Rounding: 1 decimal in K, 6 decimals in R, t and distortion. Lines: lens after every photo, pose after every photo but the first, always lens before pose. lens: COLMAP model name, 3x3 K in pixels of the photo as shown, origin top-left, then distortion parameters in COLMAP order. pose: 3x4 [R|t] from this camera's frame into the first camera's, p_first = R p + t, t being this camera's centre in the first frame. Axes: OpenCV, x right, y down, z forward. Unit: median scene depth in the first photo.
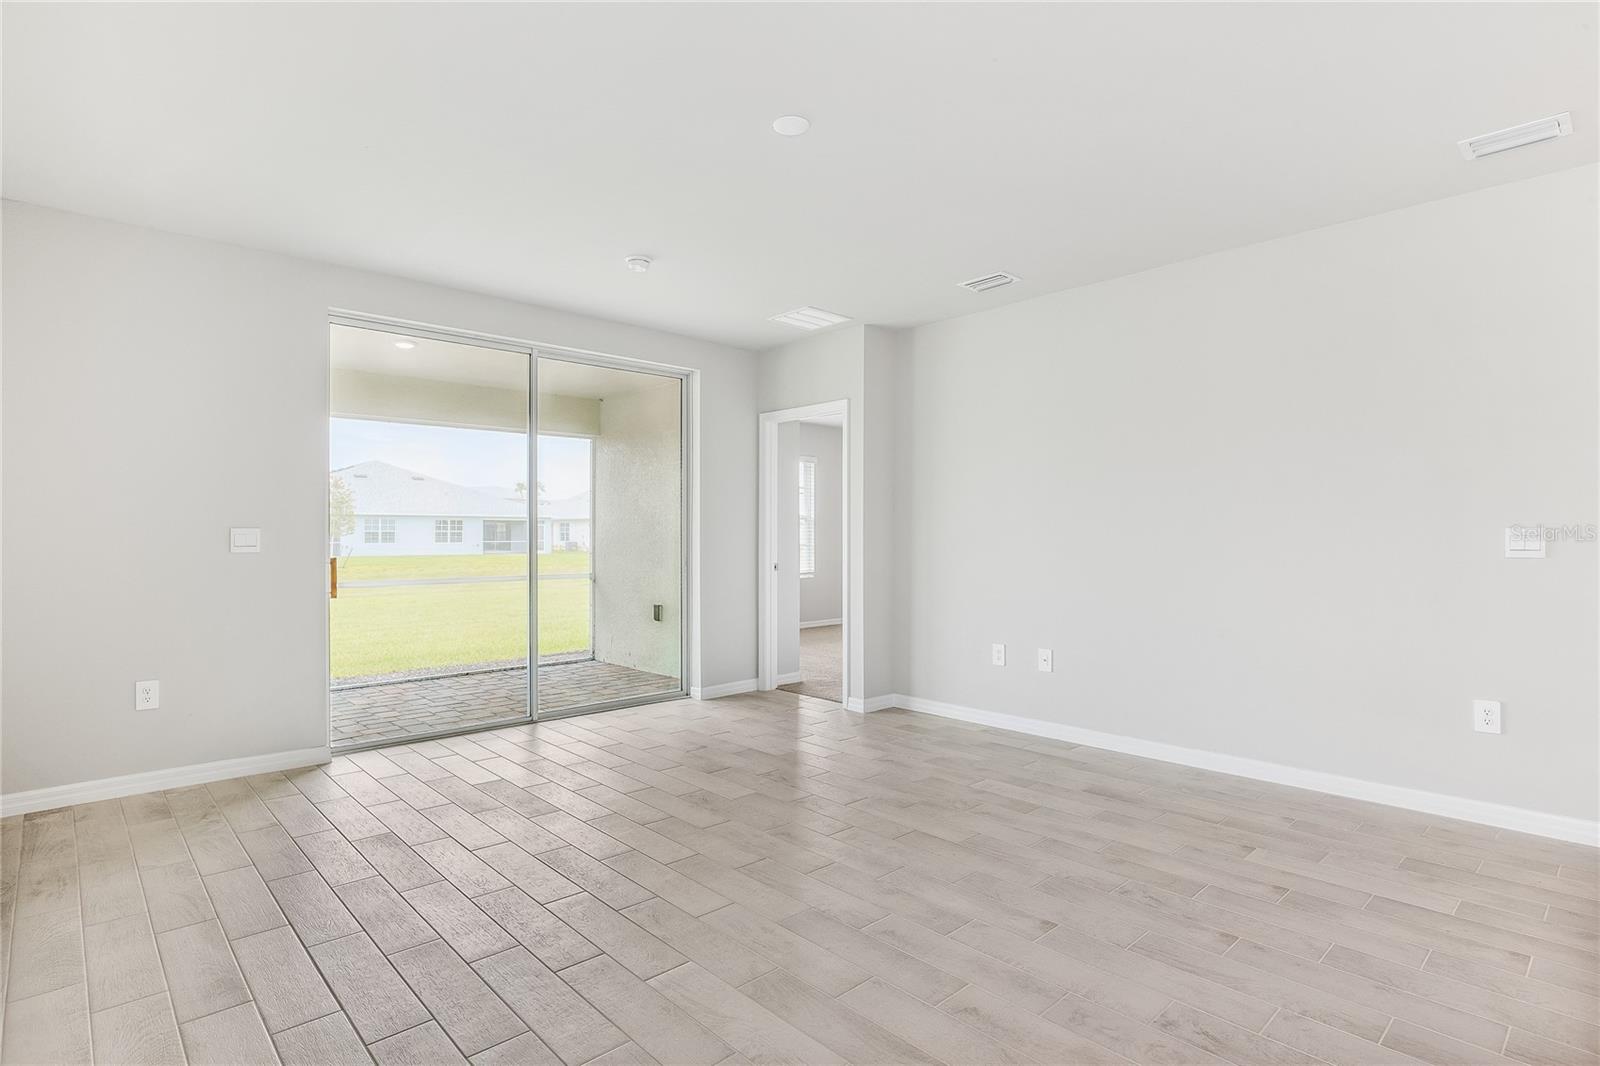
lens RADIAL K [[812.8, 0, 791.5], [0, 812.8, 540.6], [0, 0, 1]] dist [-0.010244, -0.000524]
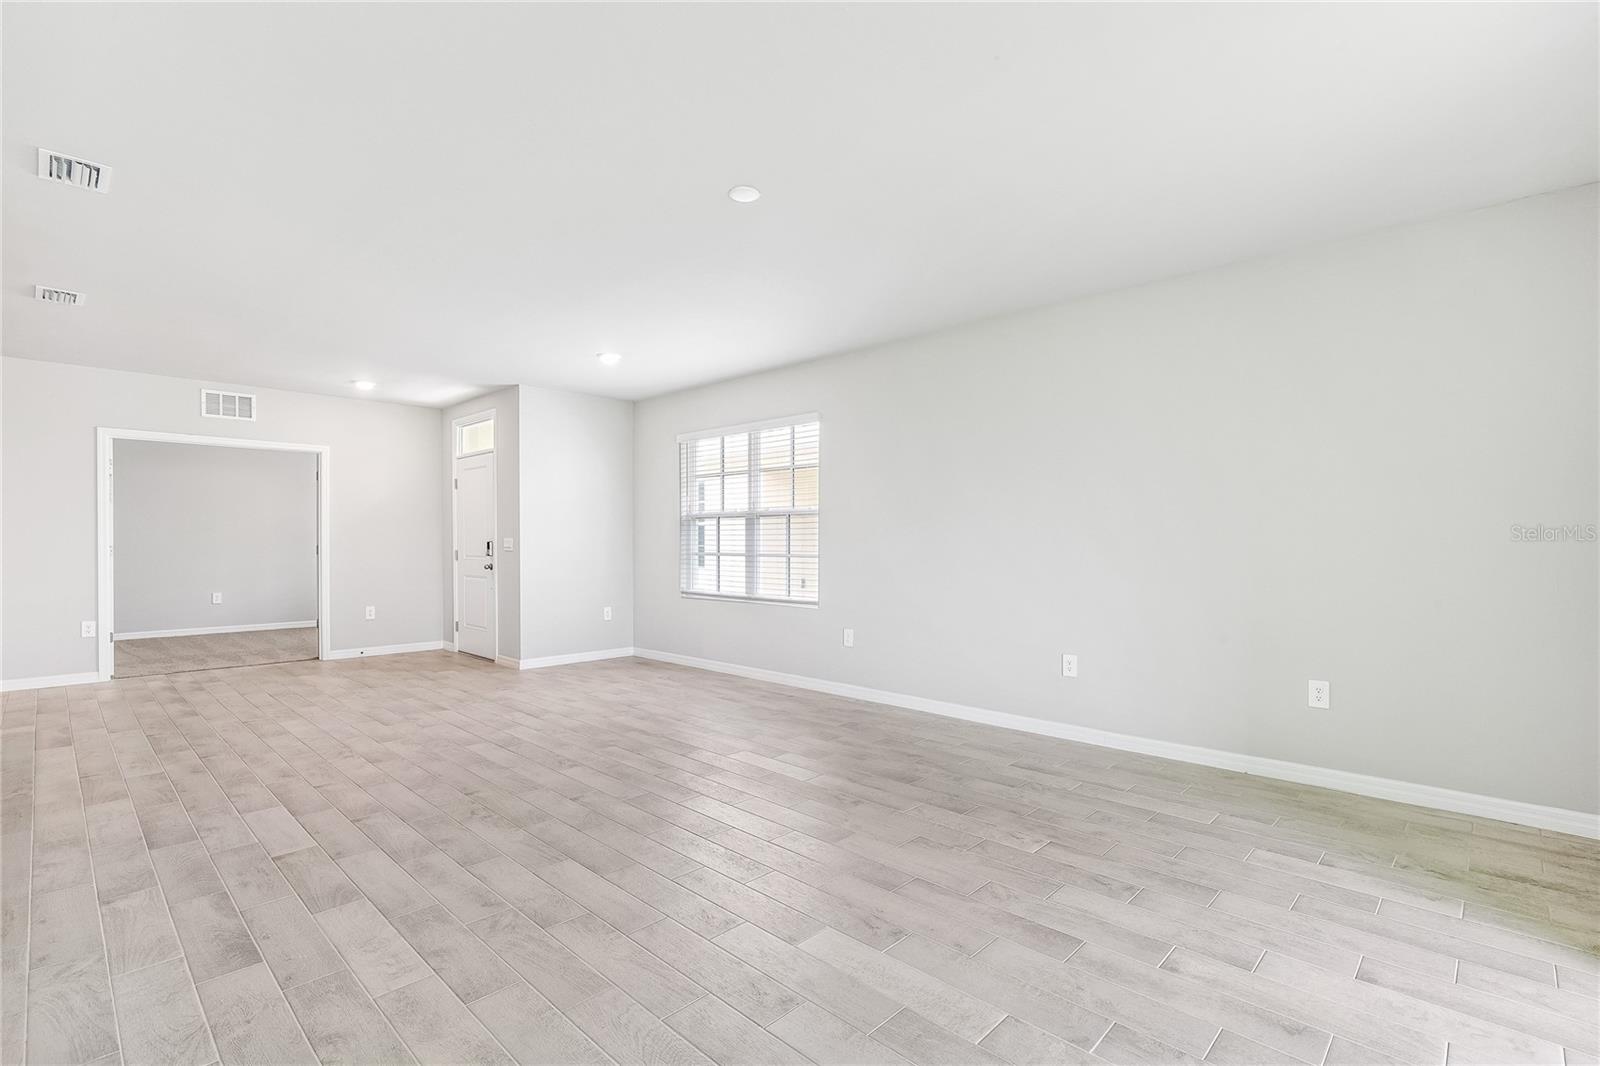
lens RADIAL K [[729.0, 0, 799.5], [0, 729.0, 550.6], [0, 0, 1]] dist [-0.004752, -0.000951]
pose [[-0.997924, 0.001195, -0.064398, -0.008574], [0.000111, 0.999858, 0.016840, -0.007223], [0.064409, 0.016798, -0.997782, 1.549945]]
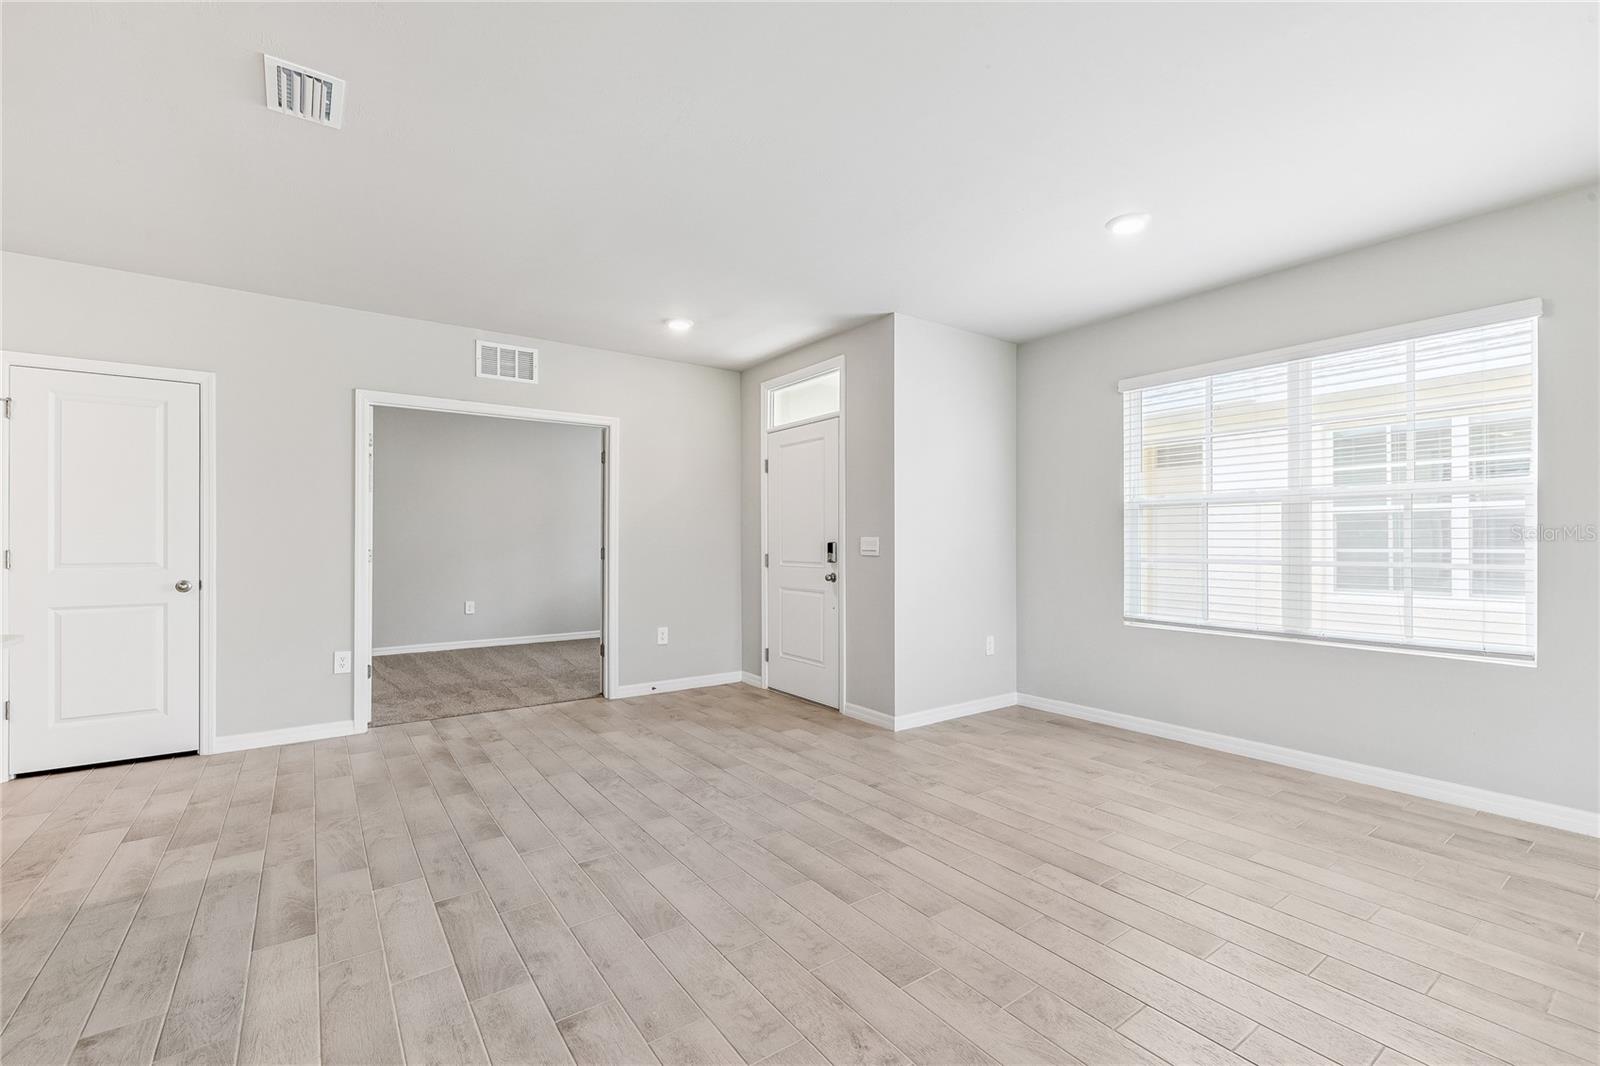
lens RADIAL K [[684.1, 0, 802.6], [0, 684.1, 537.6], [0, 0, 1]] dist [0.001789, -0.000186]
pose [[-0.993203, 0.003542, 0.116345, 0.578888], [0.003472, 0.999994, -0.000804, -0.006579], [-0.116347, -0.000395, -0.993208, 0.876824]]
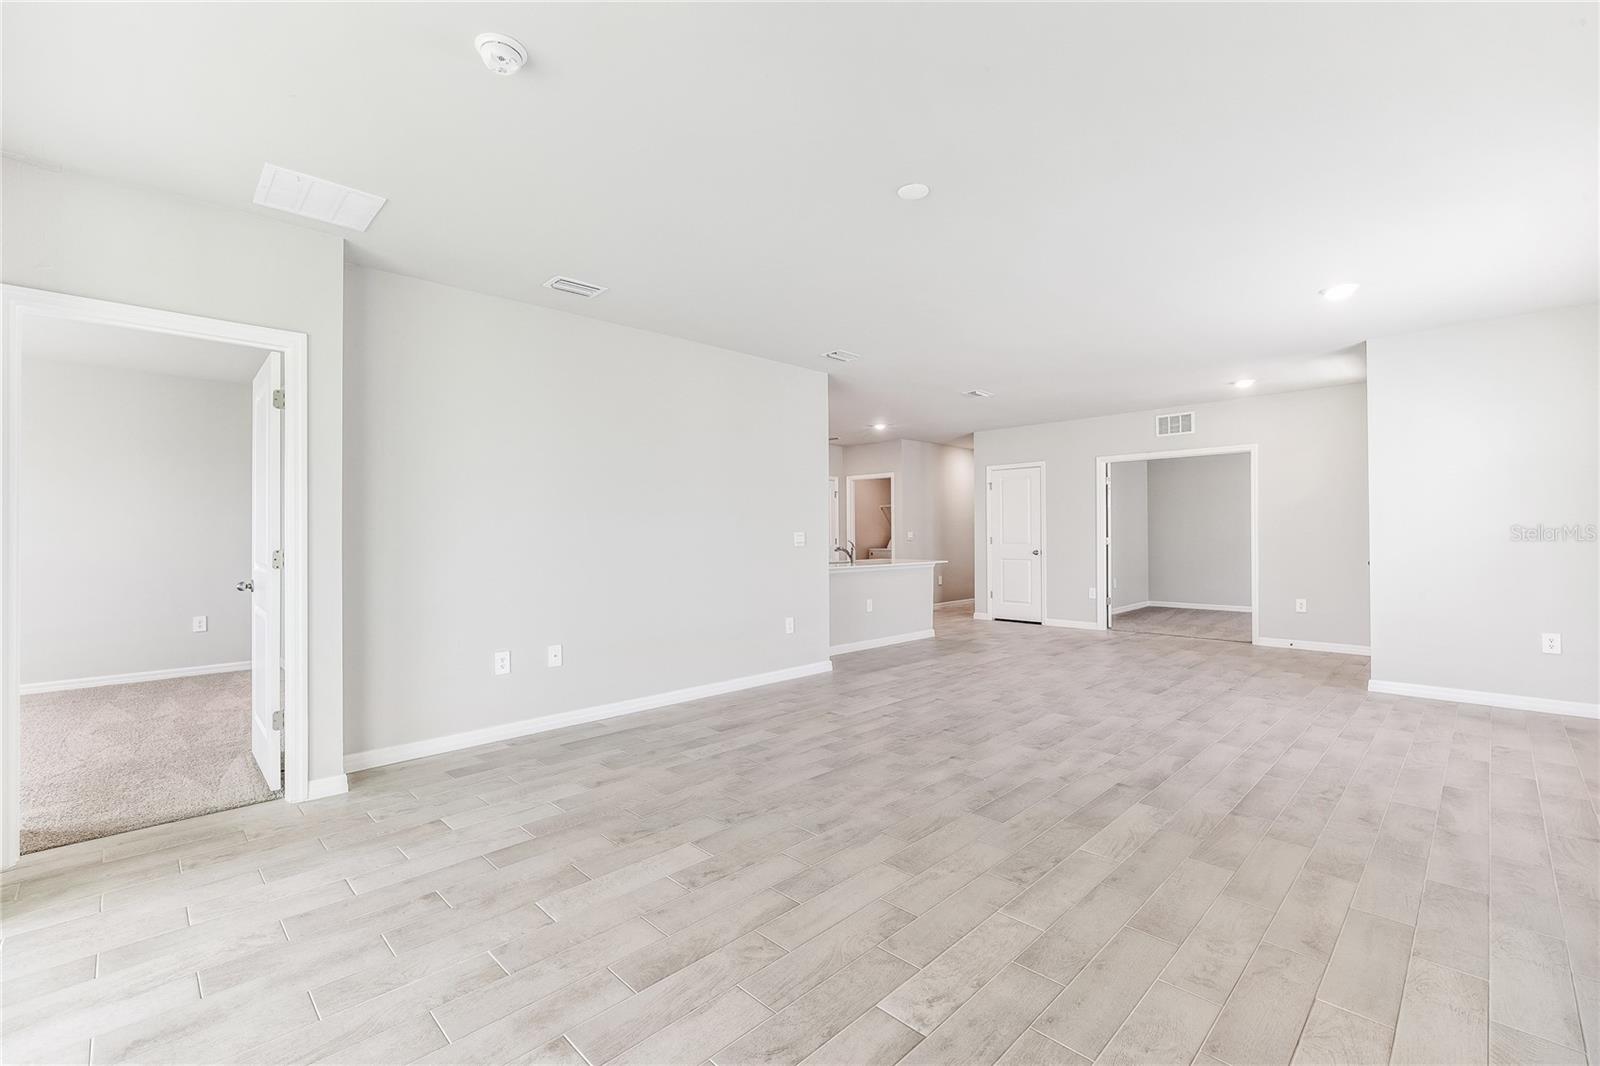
lens RADIAL K [[684.1, 0, 808.8], [0, 684.1, 532.1], [0, 0, 1]] dist [0.001789, -0.000186]
pose [[-0.048542, 0.008350, 0.998786, -0.747952], [0.012176, 0.999896, -0.007768, -0.002987], [-0.998747, 0.011784, -0.048638, 0.900784]]
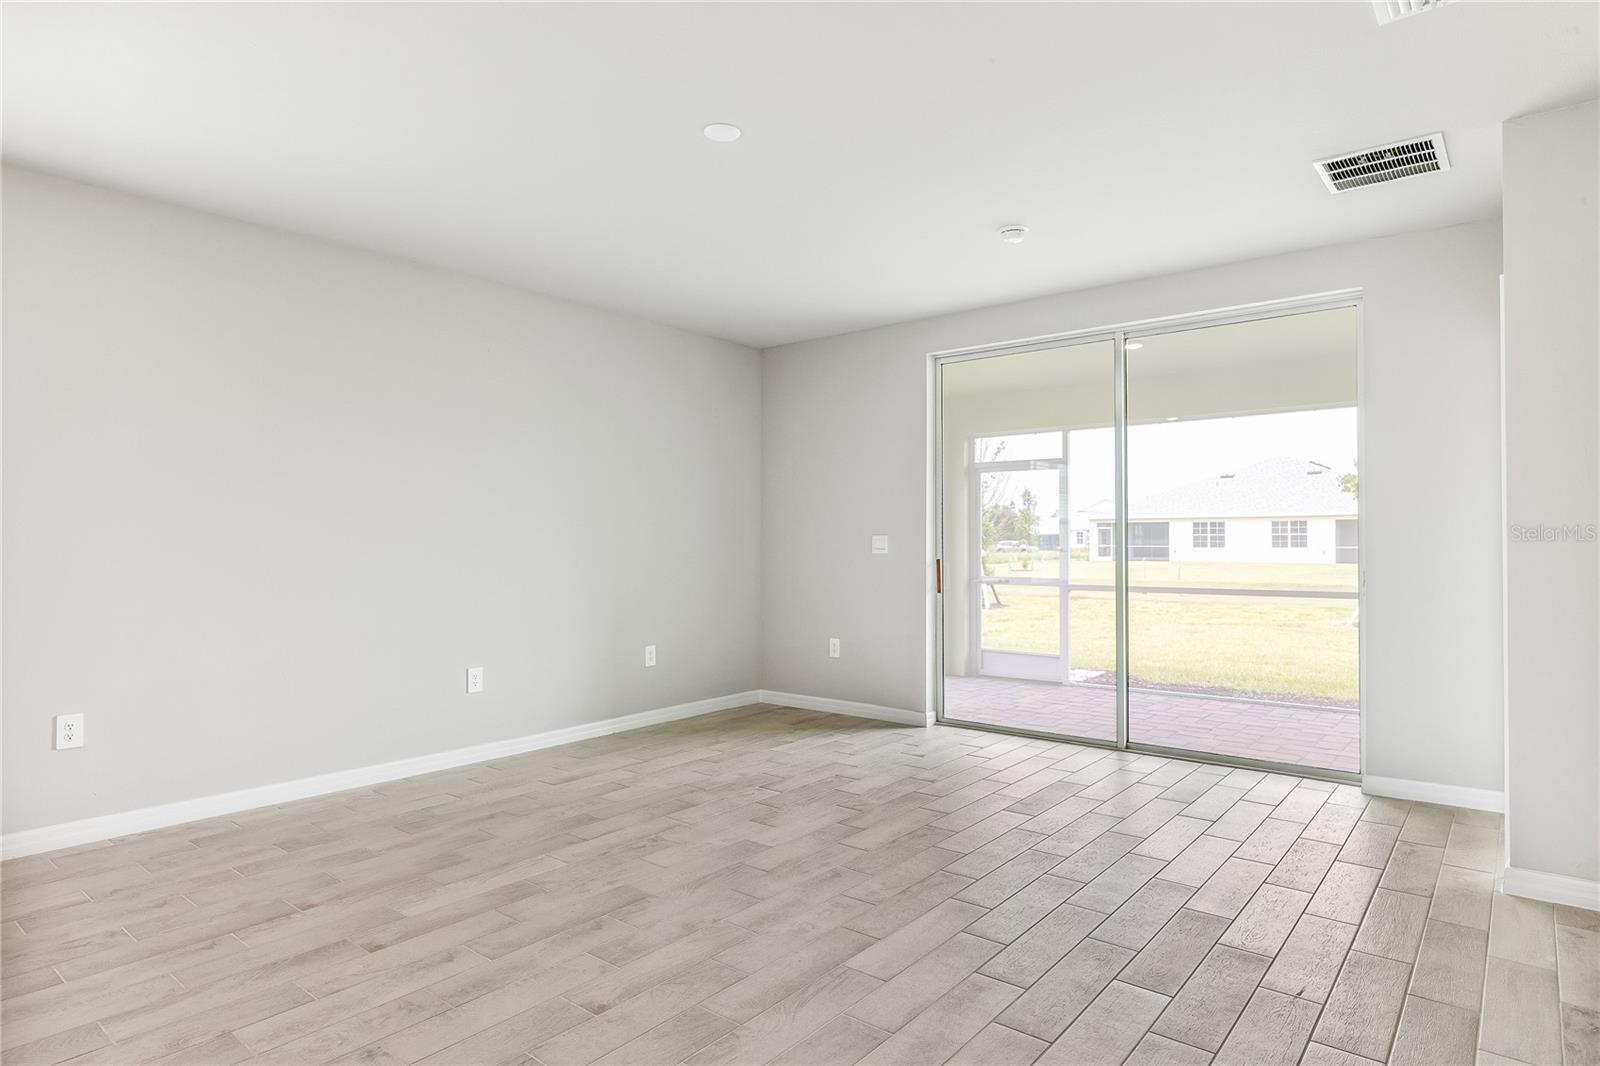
lens RADIAL K [[887.6, 0, 801.2], [0, 887.6, 532.6], [0, 0, 1]] dist [-0.010694, 0.001815]
pose [[0.142072, -0.008898, -0.989816, 0.817848], [-0.003494, 0.999949, -0.009490, -0.005505], [0.989850, 0.004807, 0.142034, 0.701891]]
